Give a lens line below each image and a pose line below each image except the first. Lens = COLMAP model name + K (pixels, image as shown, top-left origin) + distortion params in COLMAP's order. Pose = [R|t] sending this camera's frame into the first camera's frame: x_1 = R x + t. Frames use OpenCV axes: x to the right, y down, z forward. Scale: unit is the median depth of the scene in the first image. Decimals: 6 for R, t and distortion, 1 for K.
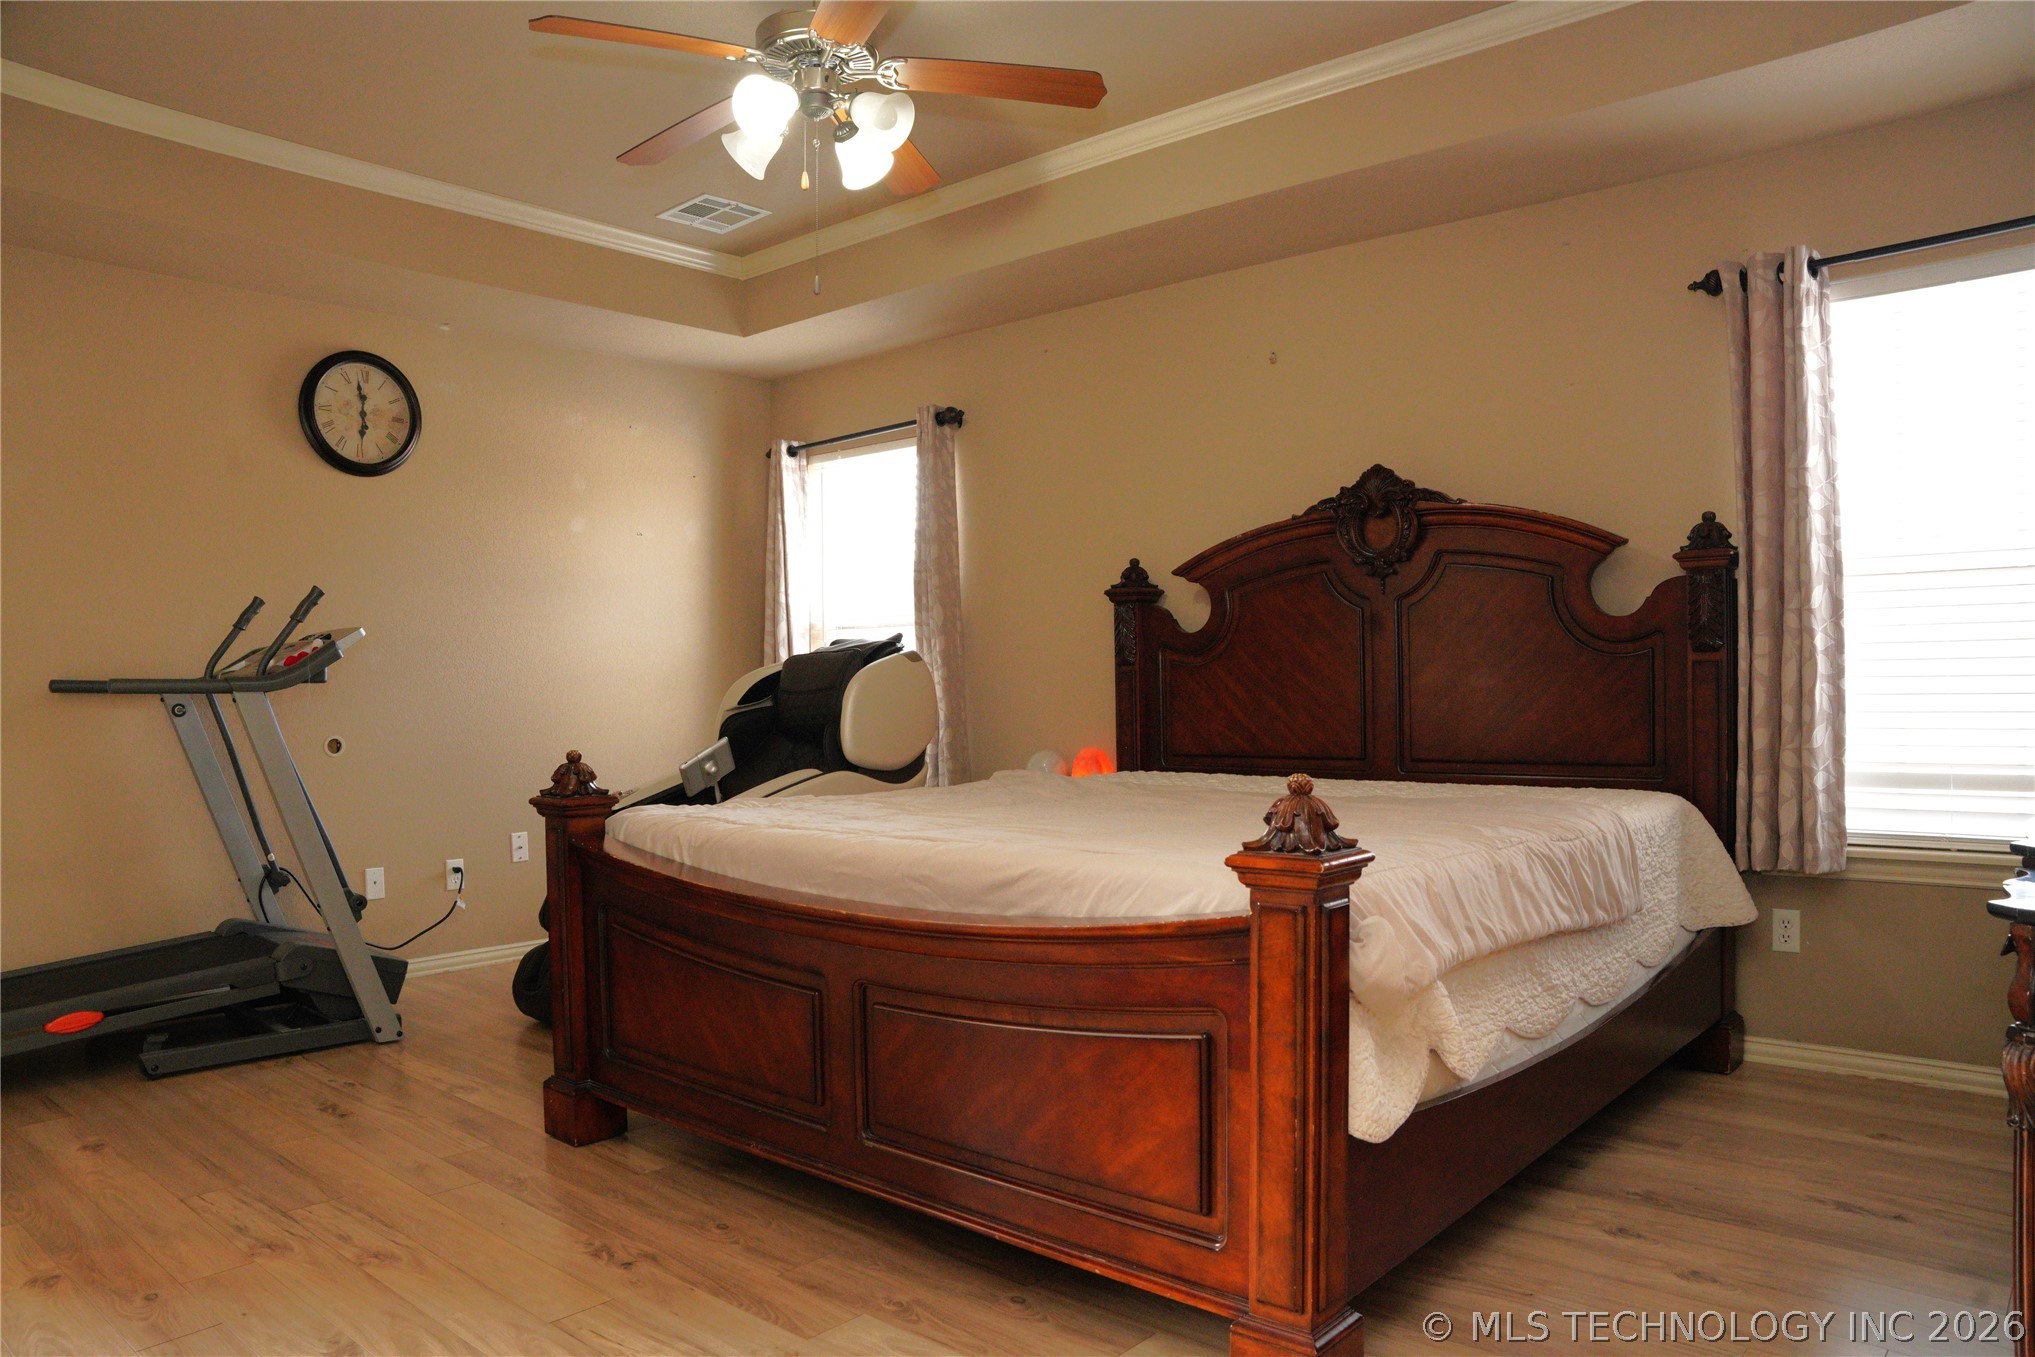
lens RADIAL K [[1386.1, 0, 1020.0], [0, 1386.1, 710.9], [0, 0, 1]] dist [-0.175524, 0.122113]
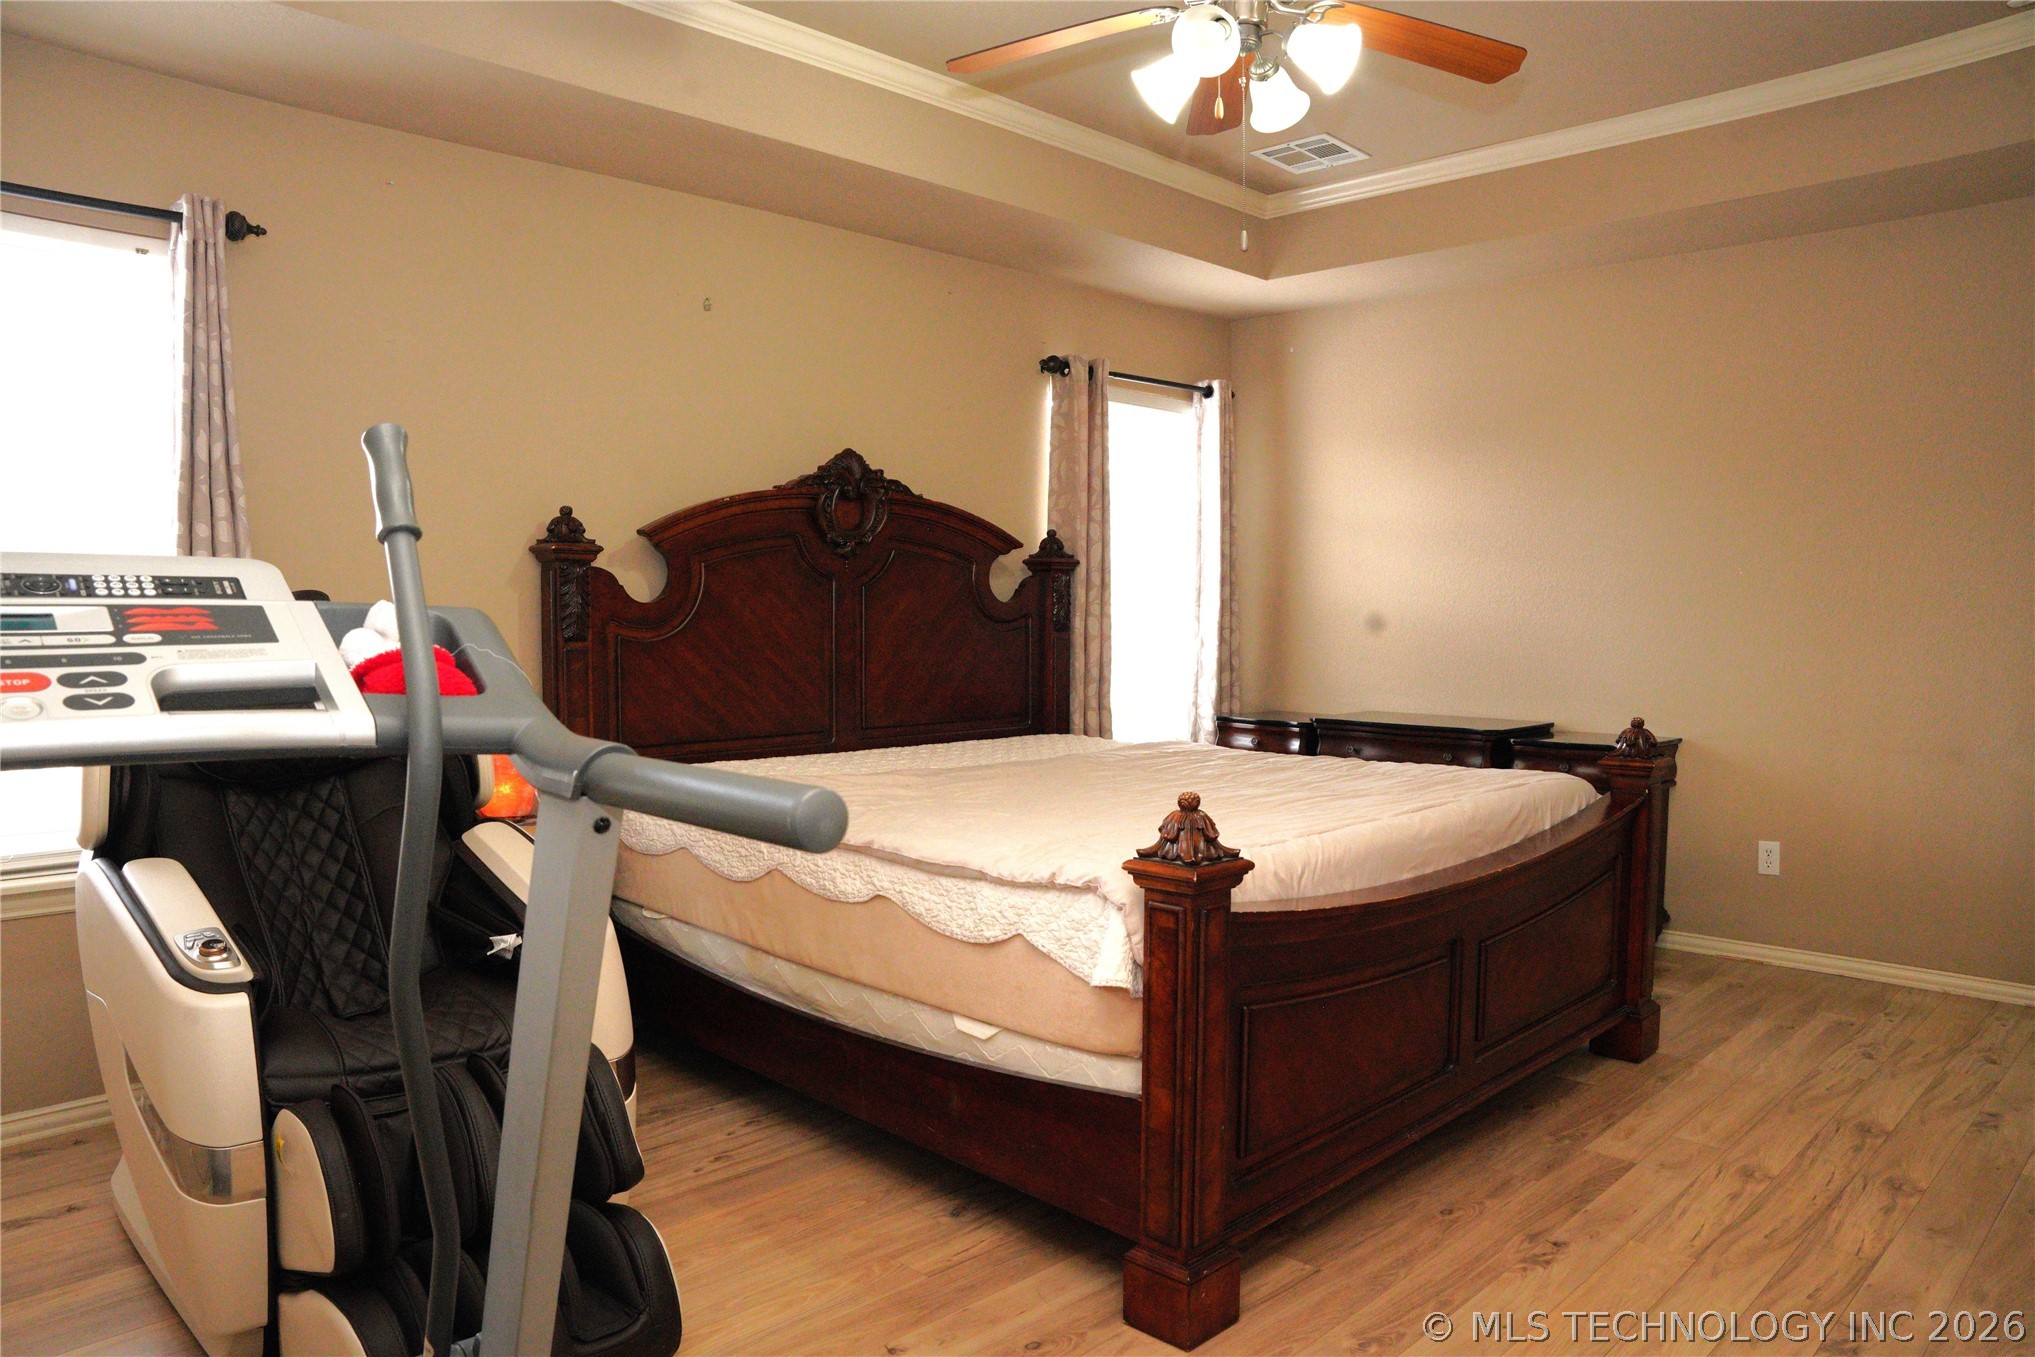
lens RADIAL K [[1386.1, 0, 1020.0], [0, 1386.1, 710.9], [0, 0, 1]] dist [-0.175524, 0.122113]
pose [[0.062094, -0.064371, 0.995992, -0.753899], [0.018503, 0.997821, 0.063336, -0.042287], [-0.997899, 0.014496, 0.063150, 0.766572]]
